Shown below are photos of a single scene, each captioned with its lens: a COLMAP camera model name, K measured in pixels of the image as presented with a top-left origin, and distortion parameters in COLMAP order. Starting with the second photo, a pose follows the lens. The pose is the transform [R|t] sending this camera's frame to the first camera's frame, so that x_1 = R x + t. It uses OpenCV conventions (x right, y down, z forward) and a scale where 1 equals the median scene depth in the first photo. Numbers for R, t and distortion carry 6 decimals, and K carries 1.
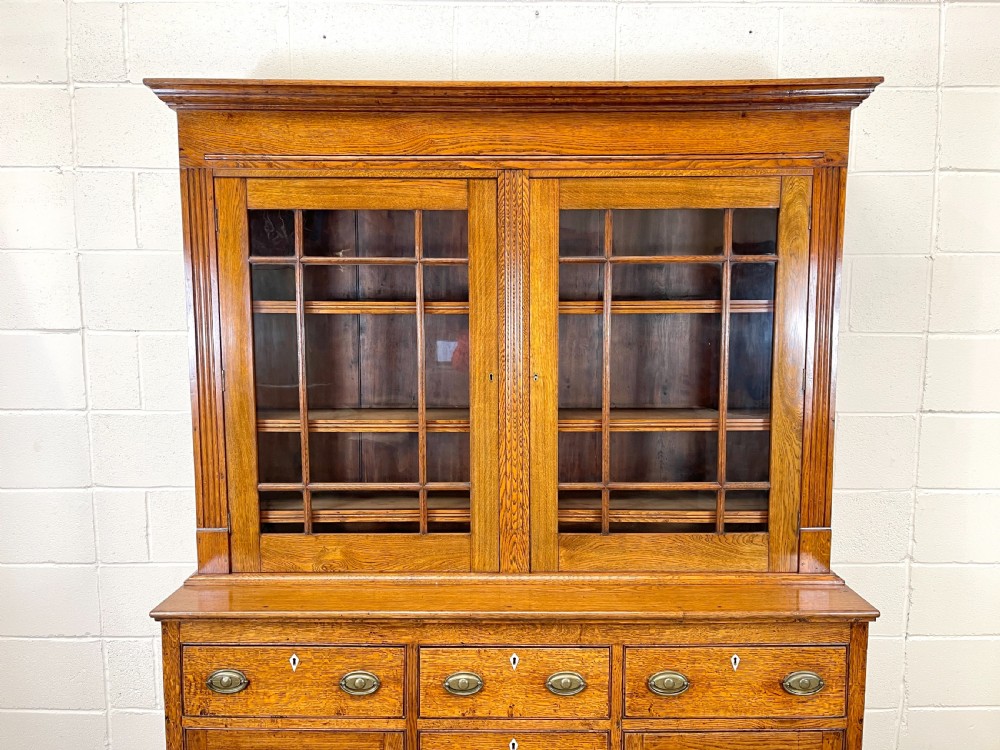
lens RADIAL K [[755.2, 0, 504.9], [0, 755.2, 375.8], [0, 0, 1]] dist [0.072744, -0.091098]
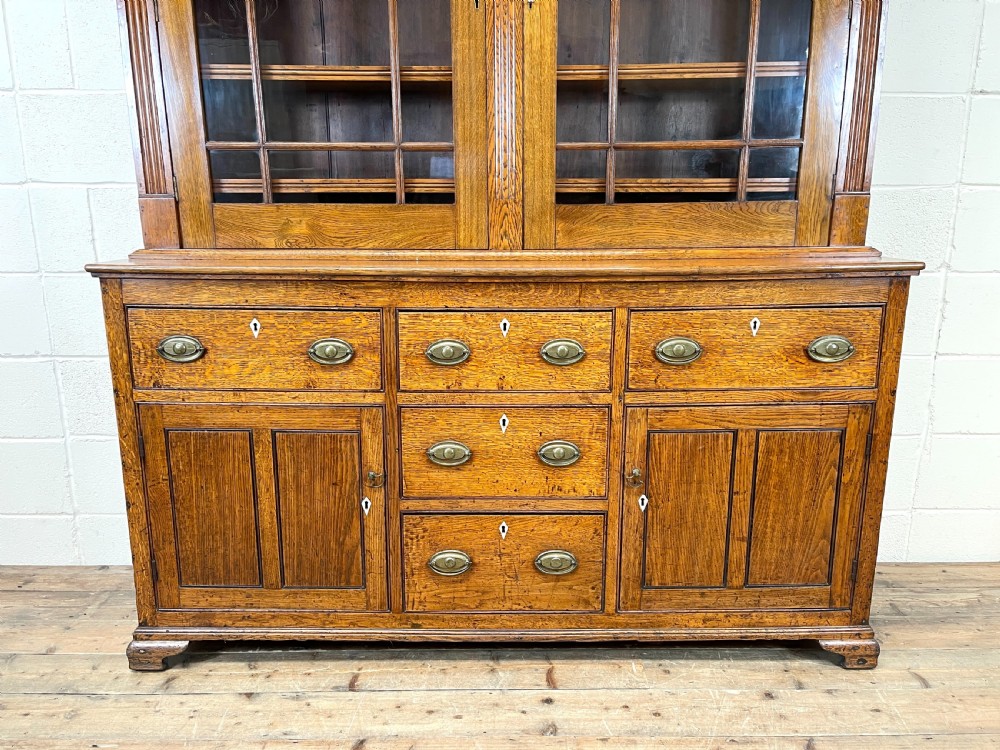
lens RADIAL K [[755.2, 0, 501.8], [0, 755.2, 380.3], [0, 0, 1]] dist [0.072744, -0.091098]
pose [[0.999994, -0.003308, 0.000876, 0.007511], [0.003159, 0.990773, 0.135495, 0.306731], [-0.001316, -0.135492, 0.990778, 0.115902]]
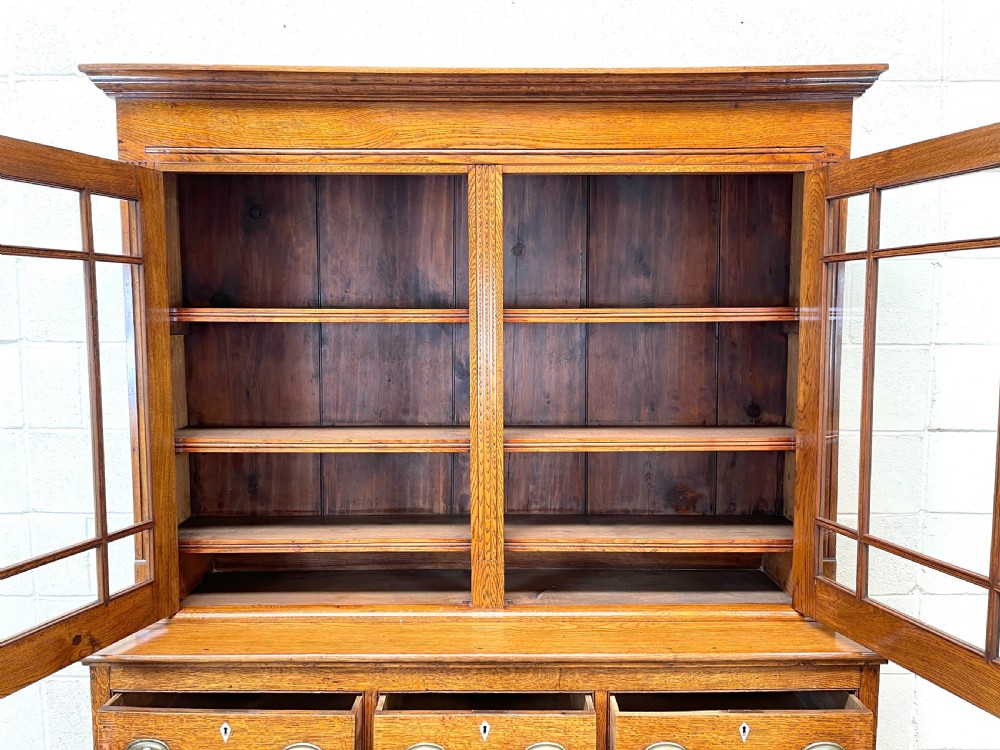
lens RADIAL K [[755.2, 0, 499.7], [0, 755.2, 374.2], [0, 0, 1]] dist [0.072744, -0.091098]
pose [[0.999986, -0.000148, 0.005342, 0.023496], [0.000288, 0.999657, -0.026201, 0.004392], [-0.005336, 0.026202, 0.999642, 0.092505]]
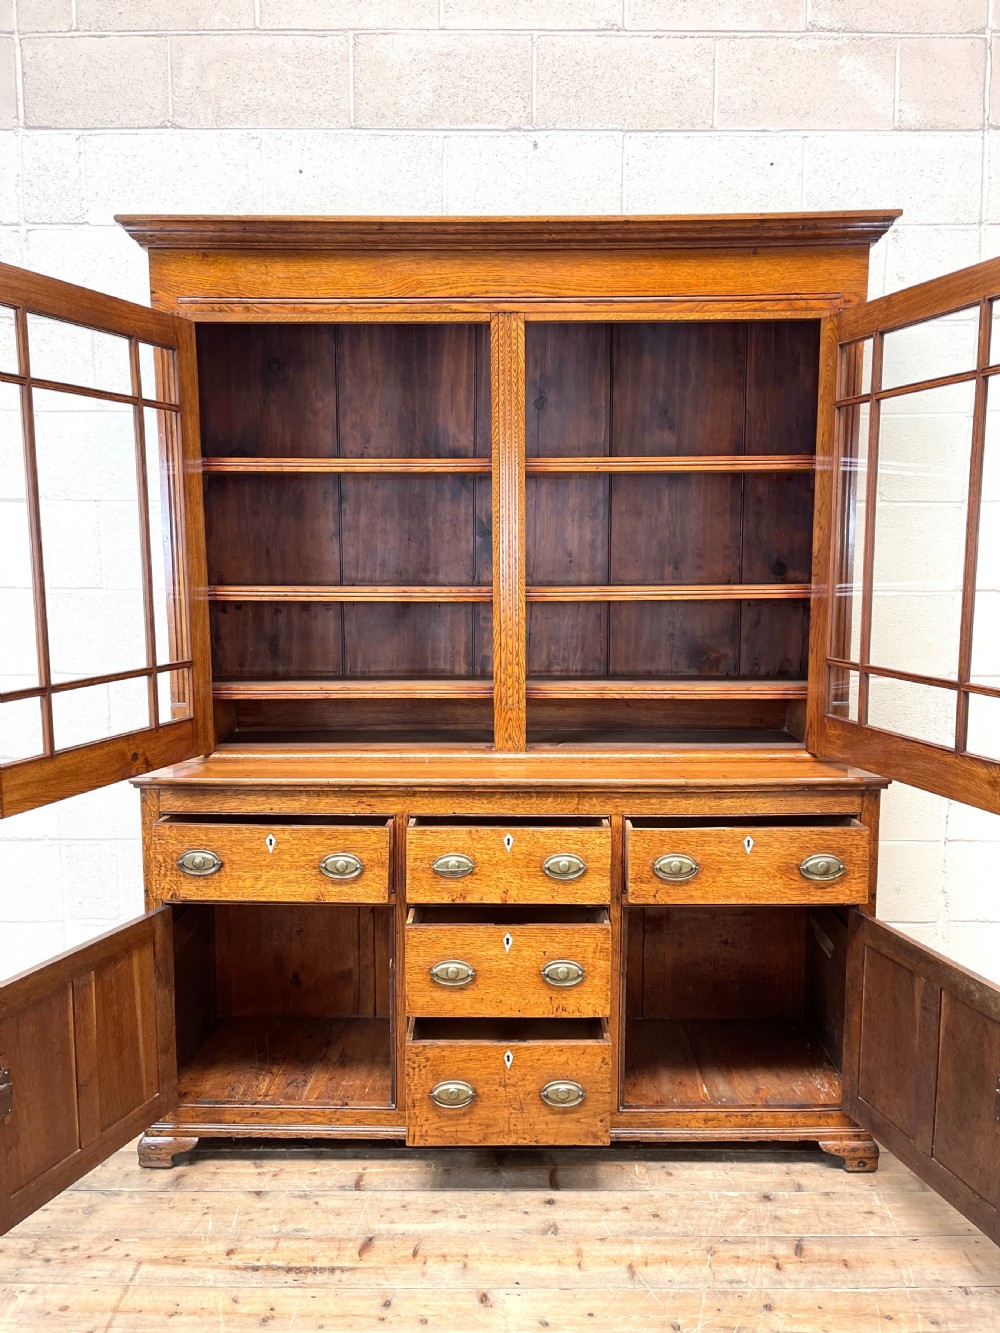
lens RADIAL K [[1006.7, 0, 503.0], [0, 1006.7, 666.6], [0, 0, 1]] dist [0.072744, -0.091098]
pose [[0.999954, -0.000815, -0.009506, 0.016843], [0.001015, 0.999778, 0.021059, 0.135908], [0.009487, -0.021067, 0.999733, -0.253027]]
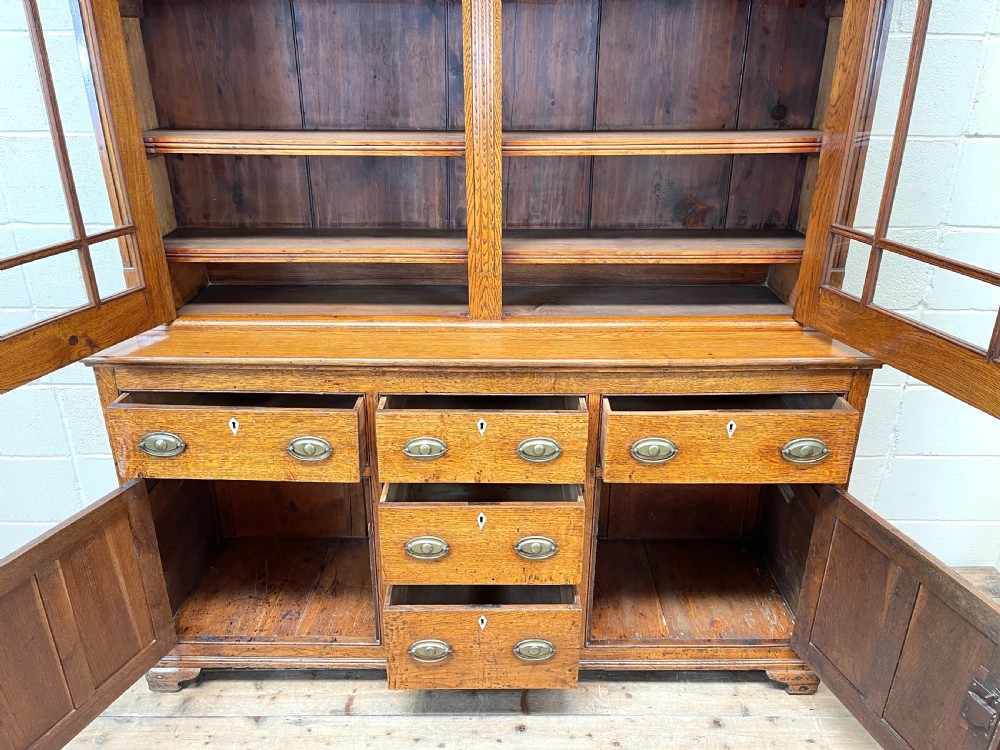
lens RADIAL K [[755.2, 0, 499.3], [0, 755.2, 377.6], [0, 0, 1]] dist [0.072744, -0.091098]
pose [[0.999992, 0.002513, -0.003249, 0.034153], [-0.001393, 0.951609, 0.307308, 0.051737], [0.003864, -0.307301, 0.951605, 0.130616]]
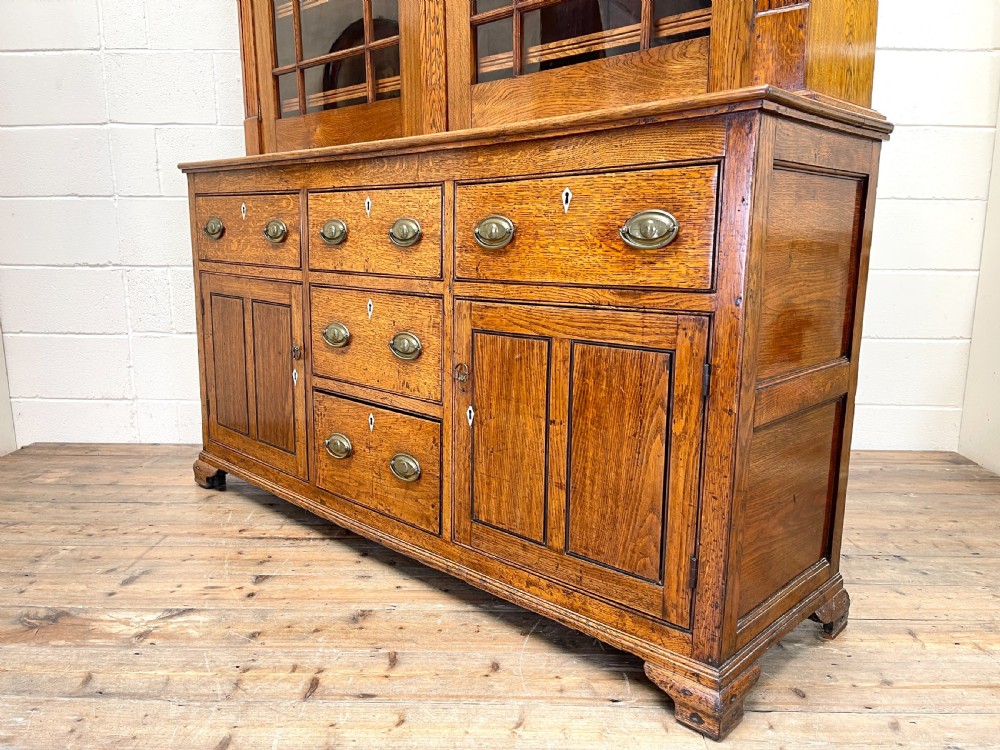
lens RADIAL K [[755.2, 0, 503.4], [0, 755.2, 377.7], [0, 0, 1]] dist [0.072744, -0.091098]
pose [[0.725678, 0.129317, -0.675772, 0.714204], [-0.072831, 0.991098, 0.111450, 0.446354], [0.684169, -0.031660, 0.728636, 0.451068]]
